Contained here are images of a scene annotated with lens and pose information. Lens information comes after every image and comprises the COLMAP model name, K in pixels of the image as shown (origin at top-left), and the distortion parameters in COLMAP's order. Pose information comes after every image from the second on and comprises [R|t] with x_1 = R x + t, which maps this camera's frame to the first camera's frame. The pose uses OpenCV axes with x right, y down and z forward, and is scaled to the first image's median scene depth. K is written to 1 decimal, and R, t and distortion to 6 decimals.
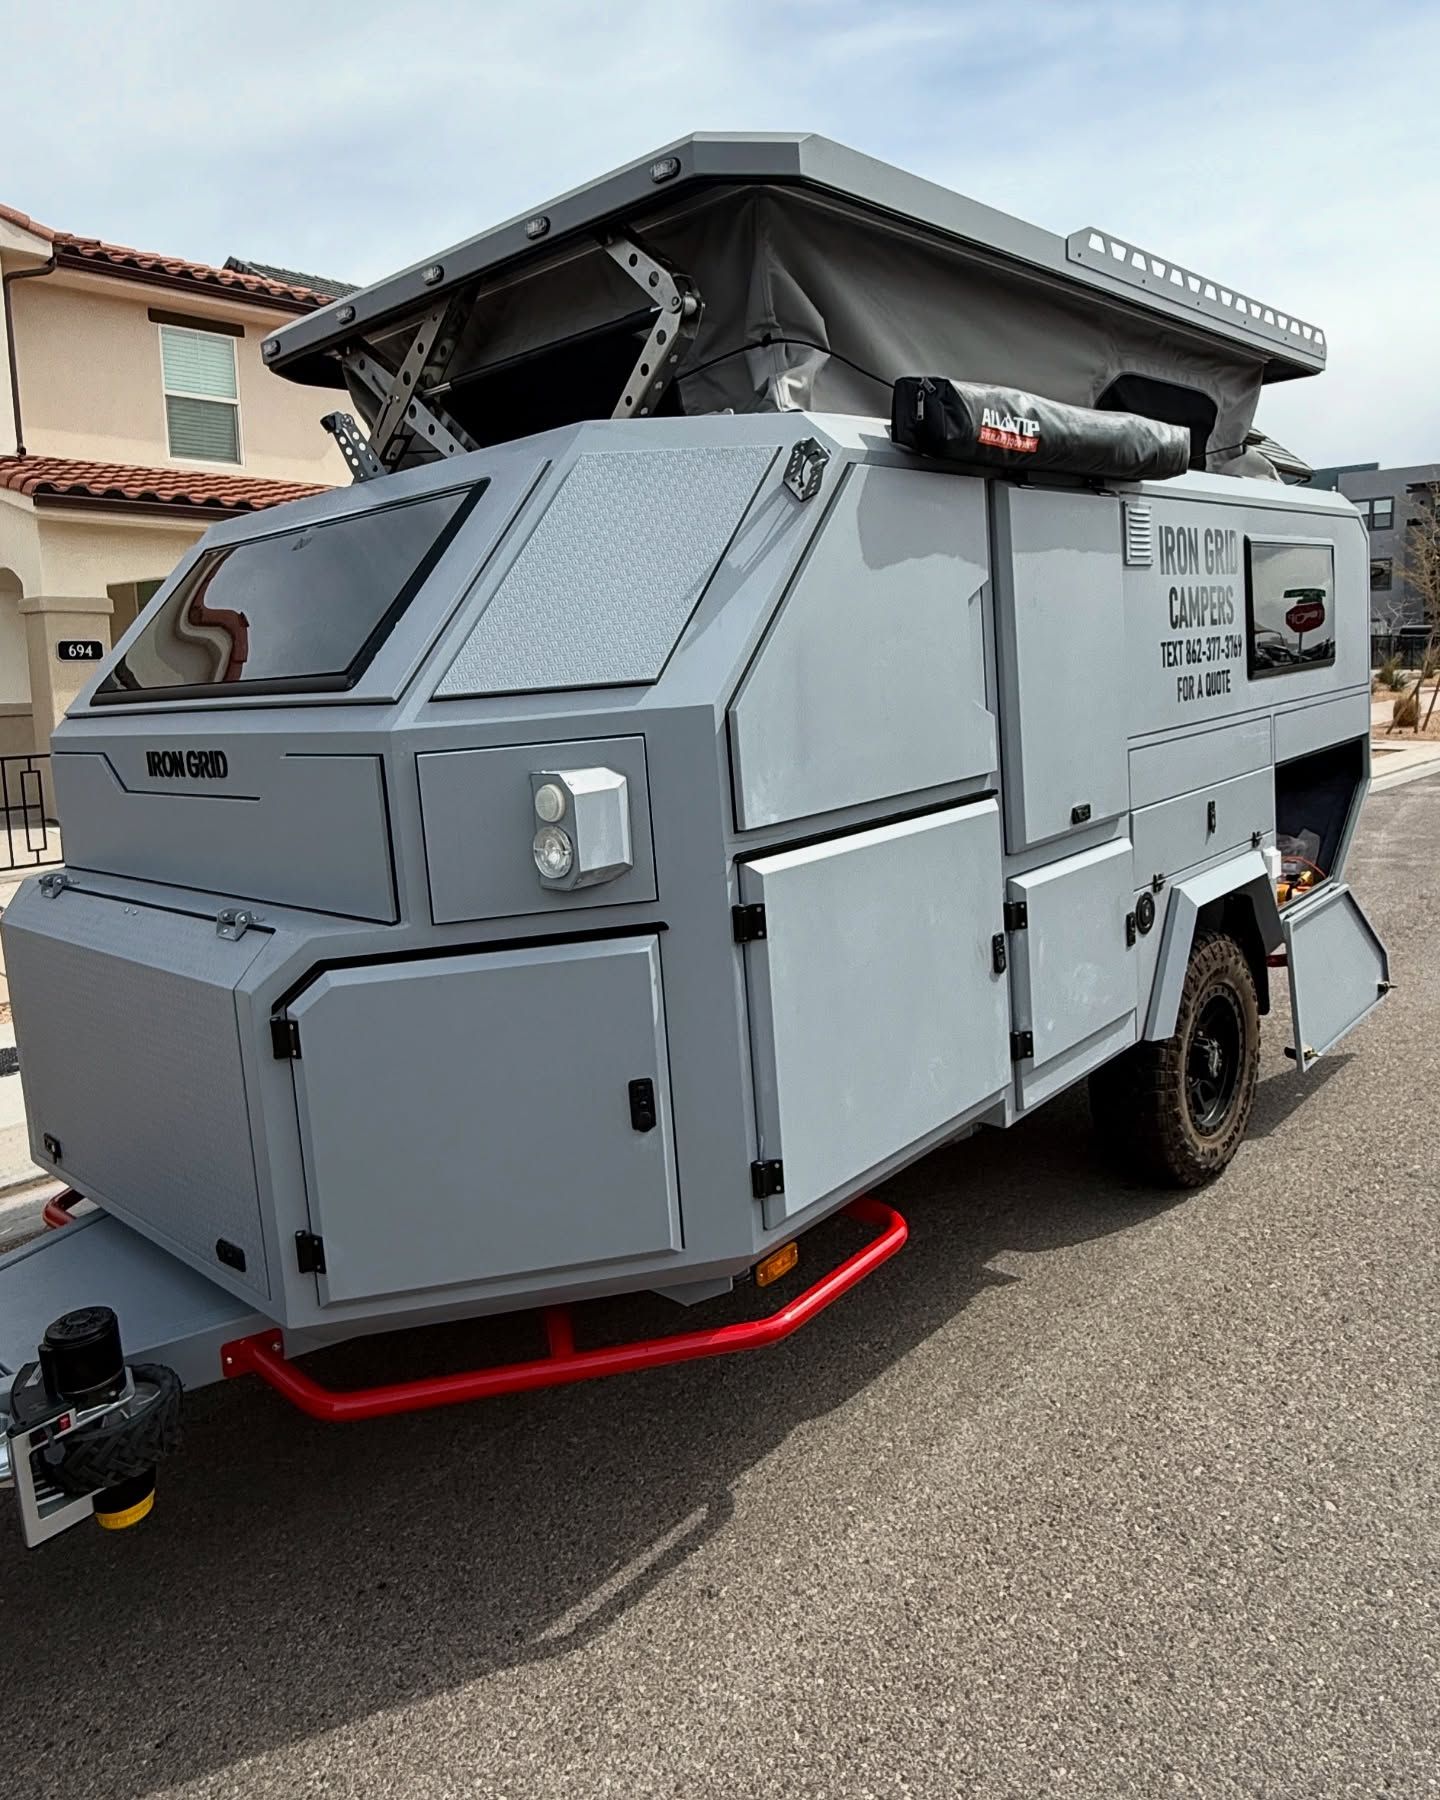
lens RADIAL K [[1219.7, 0, 719.6], [0, 1219.7, 790.0], [0, 0, 1]] dist [-0.000271, -0.000175]
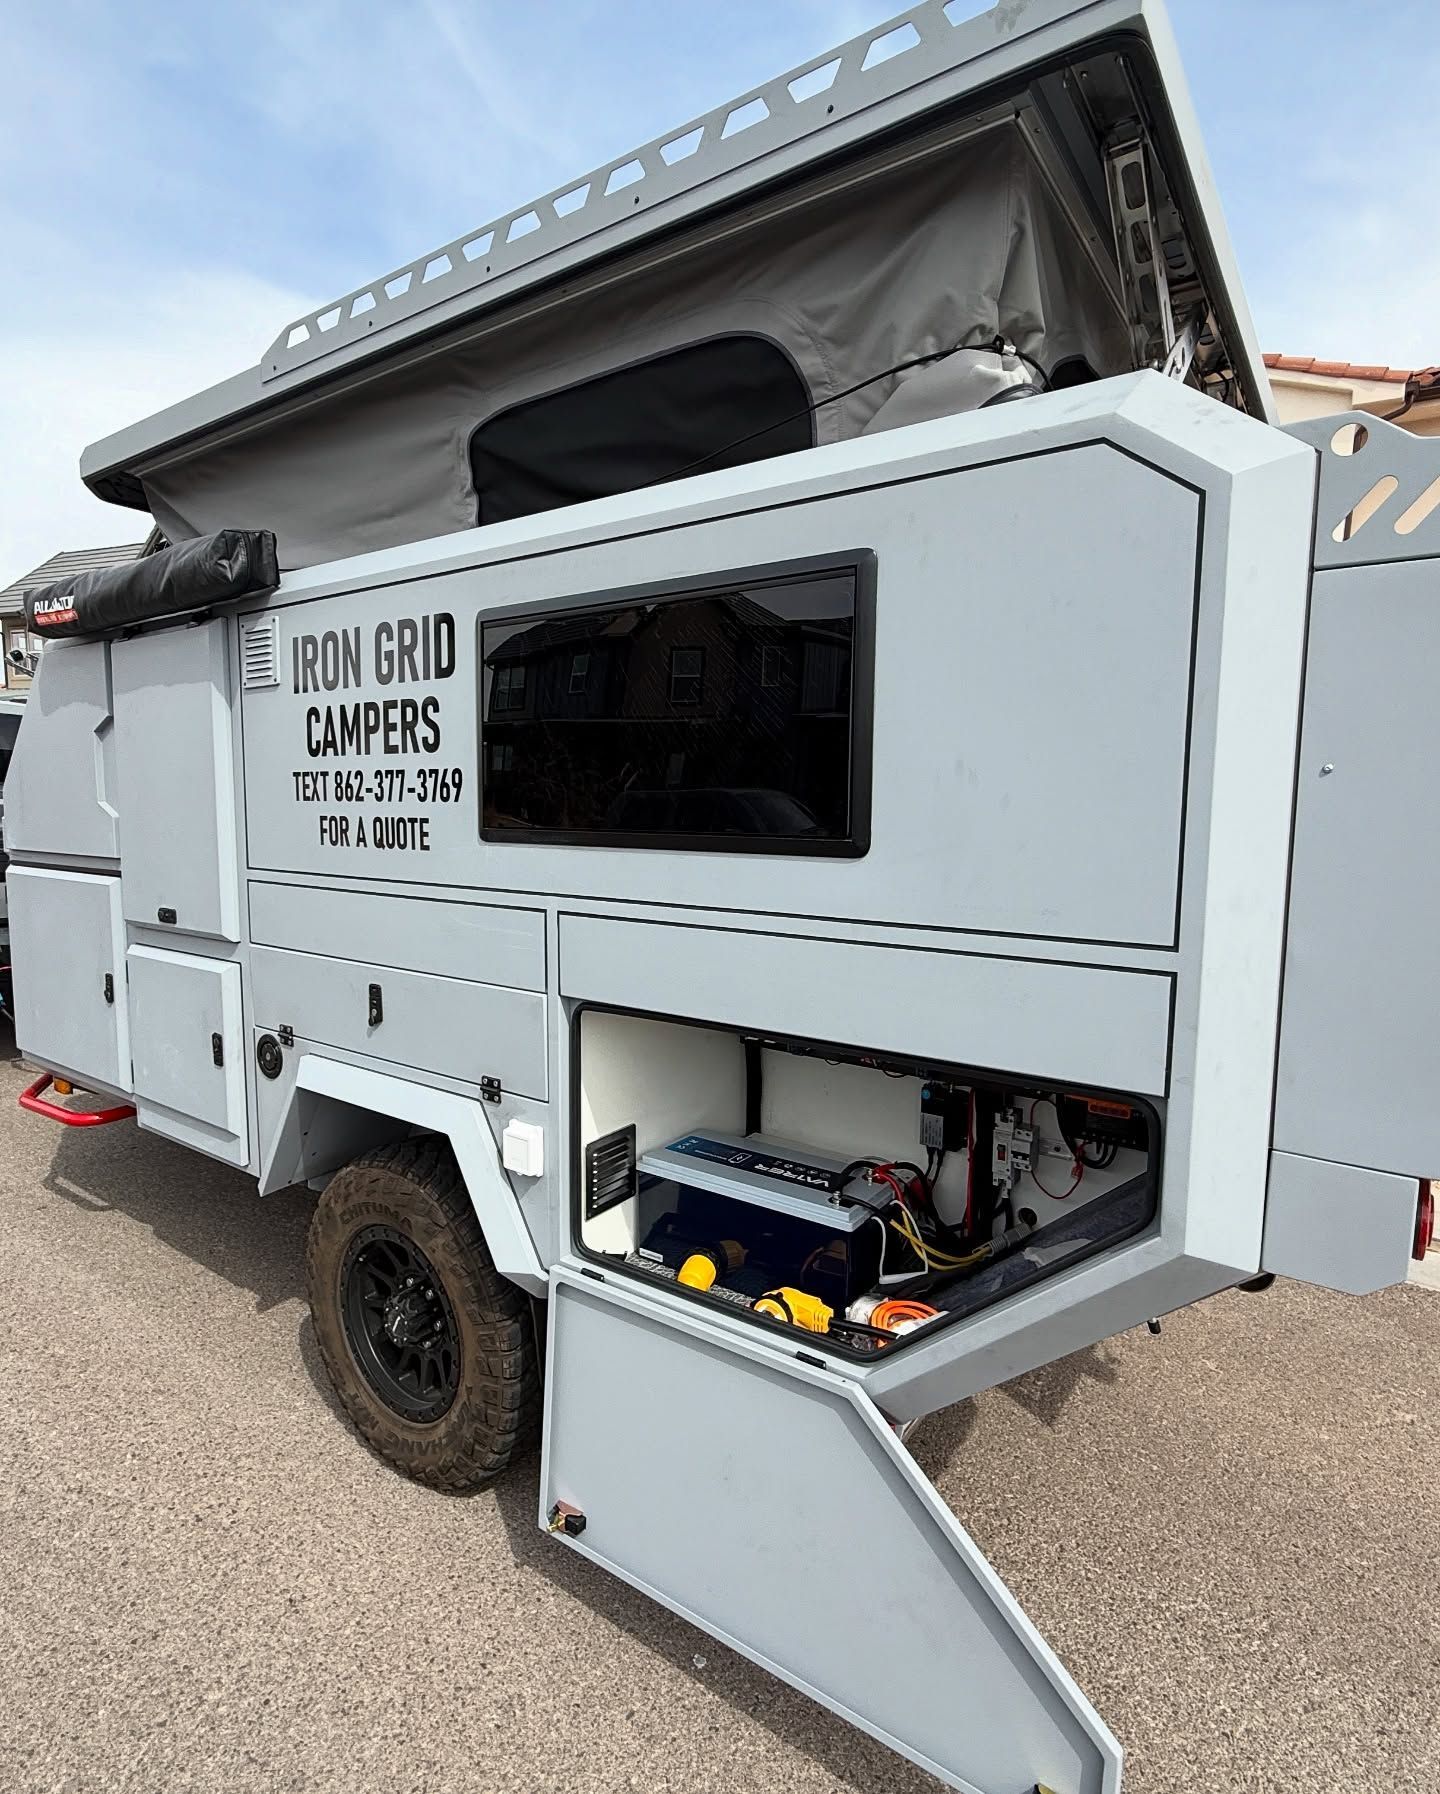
lens RADIAL K [[954.5, 0, 720.0], [0, 954.5, 897.0], [0, 0, 1]] dist [0.003280, 0.000491]
pose [[0.125691, 0.165953, -0.978091, 1.049656], [-0.129681, 0.980198, 0.149645, -0.169206], [0.983557, 0.108031, 0.144723, 1.168735]]
